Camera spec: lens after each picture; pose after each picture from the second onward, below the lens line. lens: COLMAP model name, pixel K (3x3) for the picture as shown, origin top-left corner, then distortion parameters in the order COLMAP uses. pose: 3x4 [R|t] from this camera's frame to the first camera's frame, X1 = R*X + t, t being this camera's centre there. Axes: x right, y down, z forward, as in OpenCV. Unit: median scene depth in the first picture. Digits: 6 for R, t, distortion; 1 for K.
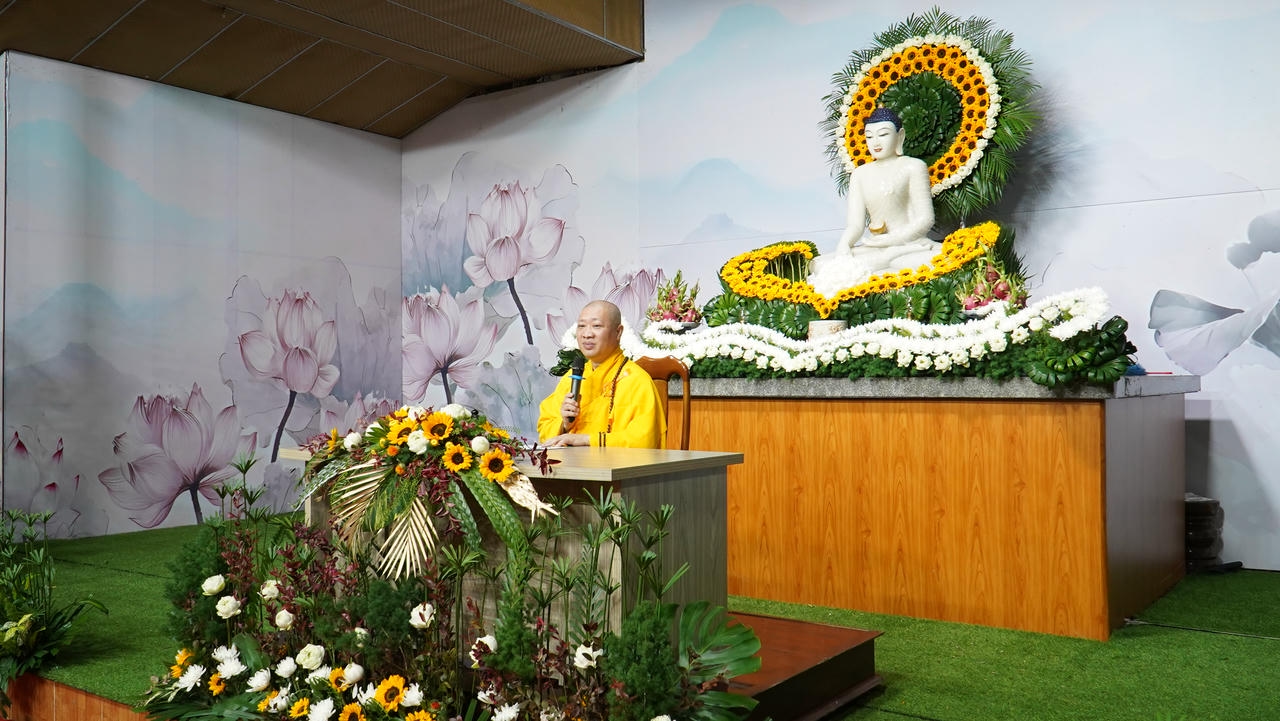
lens RADIAL K [[1107.4, 0, 647.7], [0, 1107.4, 357.8], [0, 0, 1]] dist [0.017012, -0.028790]
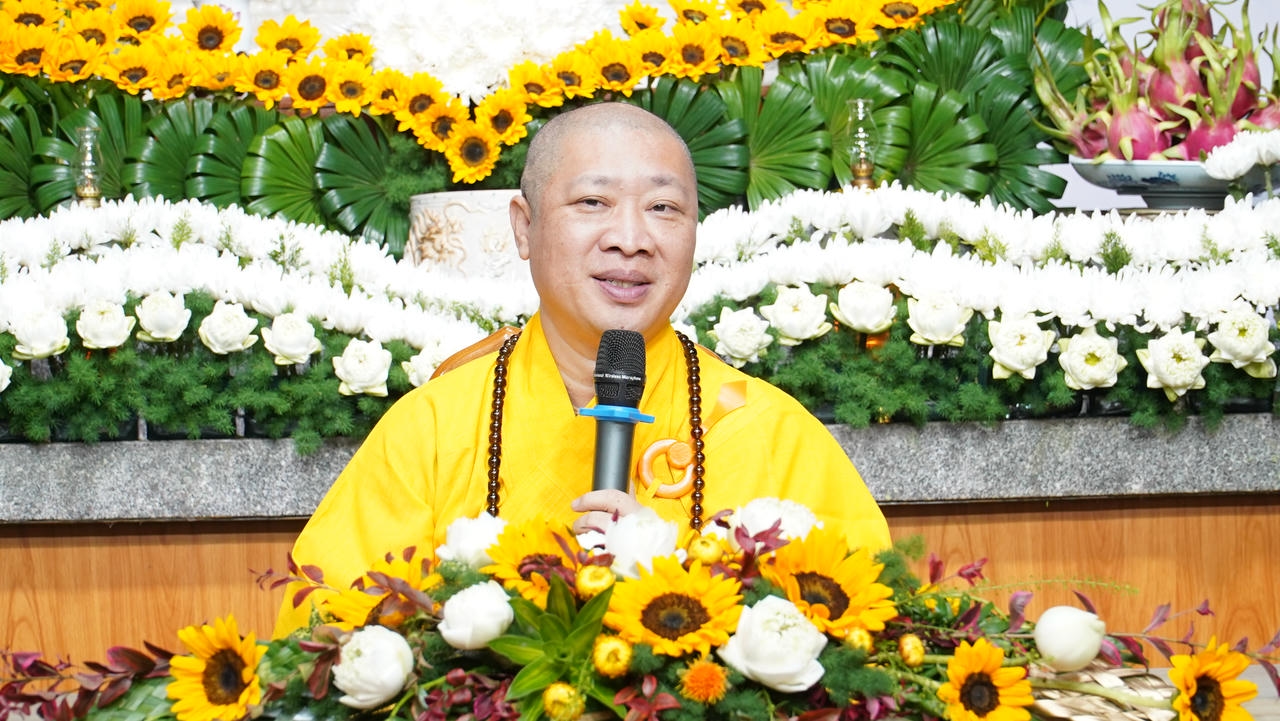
lens RADIAL K [[6431.2, 0, 582.6], [0, 6431.2, 367.8], [0, 0, 1]] dist [-1.526682, 0.000000]
pose [[0.784577, -0.002792, 0.620025, -0.657762], [0.008436, 0.999945, -0.006172, 0.012227], [-0.619974, 0.010072, 0.784558, -0.072857]]
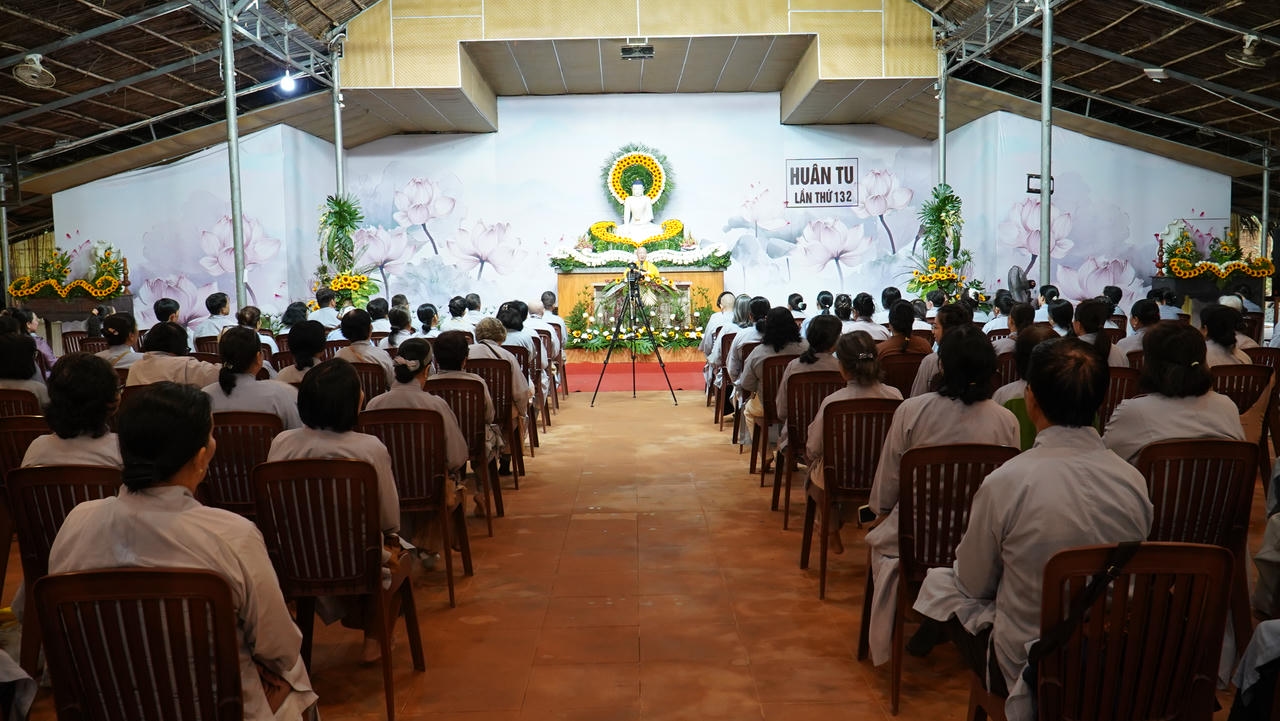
lens RADIAL K [[1024.4, 0, 639.7], [0, 1024.4, 361.6], [0, 0, 1]] dist [-0.006561, -0.013813]
pose [[0.813879, -0.059665, 0.577964, -1.622120], [0.000821, 0.994831, 0.101543, -0.011156], [-0.581034, -0.082169, 0.809720, -1.503783]]
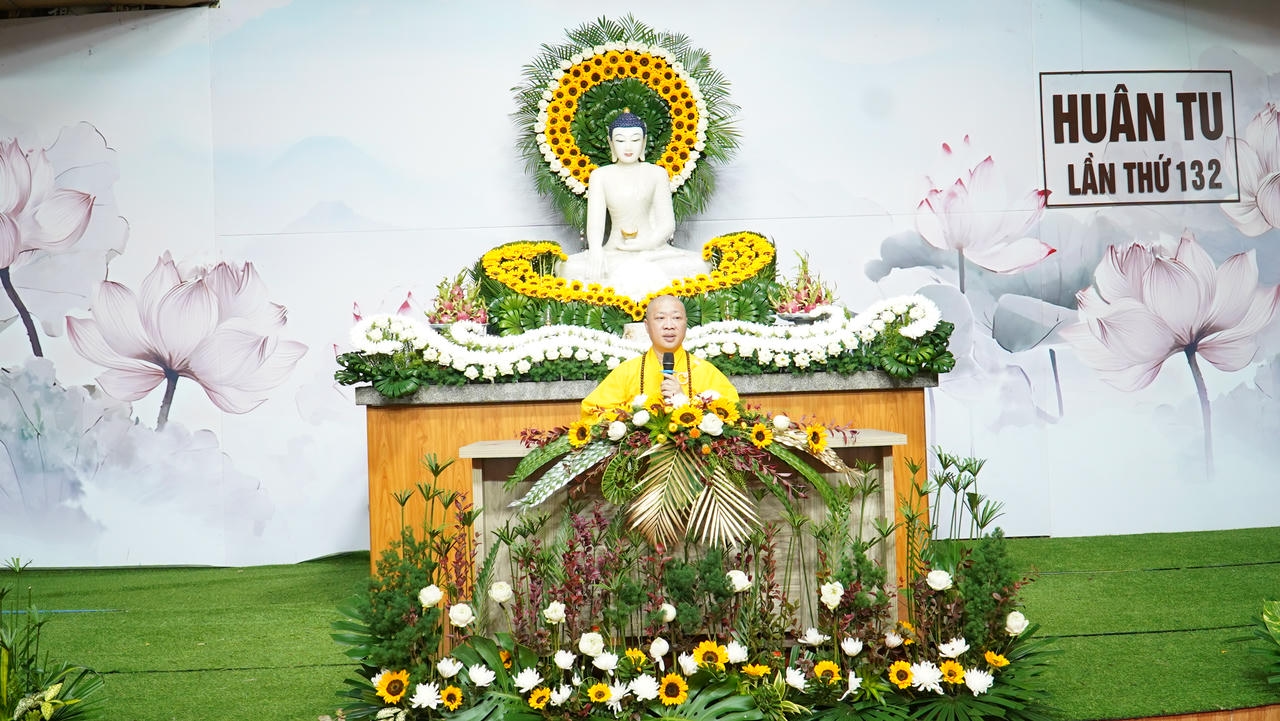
lens RADIAL K [[1443.0, 0, 649.0], [0, 1443.0, 357.3], [0, 0, 1]] dist [-0.000856, 0.000000]
pose [[0.789558, -0.005794, 0.613649, -0.638385], [0.018373, 0.999730, -0.014201, 0.016844], [-0.613401, 0.022487, 0.789451, -0.044090]]
